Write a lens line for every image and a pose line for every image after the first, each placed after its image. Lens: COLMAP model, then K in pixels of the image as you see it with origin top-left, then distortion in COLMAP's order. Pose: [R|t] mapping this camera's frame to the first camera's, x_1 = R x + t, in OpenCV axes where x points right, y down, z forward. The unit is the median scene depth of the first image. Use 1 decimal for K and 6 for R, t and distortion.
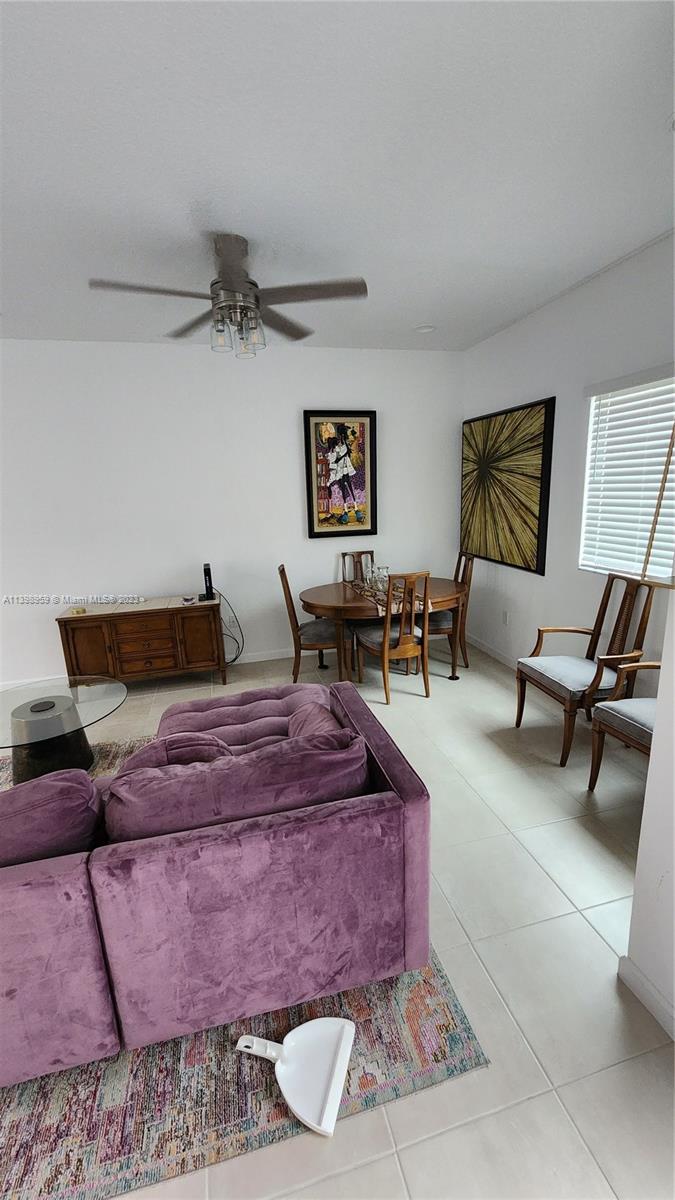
lens RADIAL K [[485.7, 0, 342.3], [0, 485.7, 599.4], [0, 0, 1]] dist [-0.003860, -0.000747]
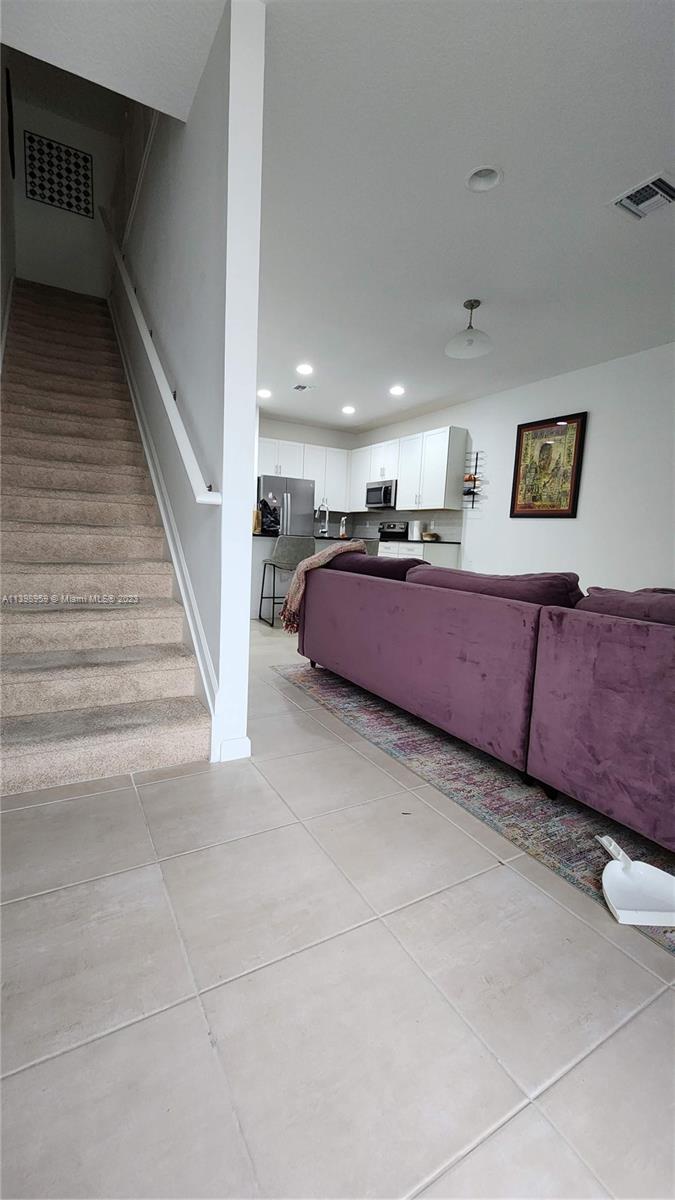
lens RADIAL K [[485.7, 0, 329.4], [0, 485.7, 596.4], [0, 0, 1]] dist [-0.003860, -0.000747]
pose [[0.249518, 0.167431, -0.953786, 0.210642], [-0.272403, 0.957303, 0.096786, 0.170395], [0.929267, 0.235664, 0.284473, 0.002222]]
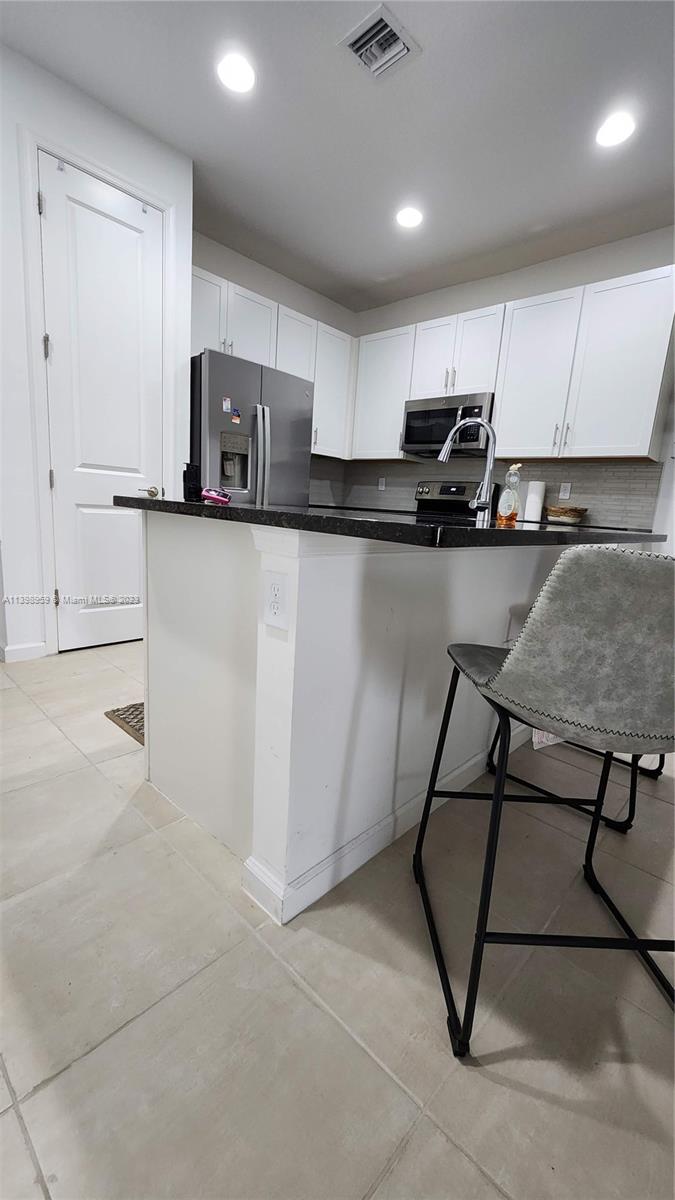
lens RADIAL K [[485.7, 0, 339.5], [0, 485.7, 600.9], [0, 0, 1]] dist [-0.003860, -0.000747]
pose [[0.527766, 0.239579, -0.814901, -0.893110], [-0.280583, 0.954714, 0.098966, 0.211179], [0.801708, 0.176417, 0.571088, -0.009478]]
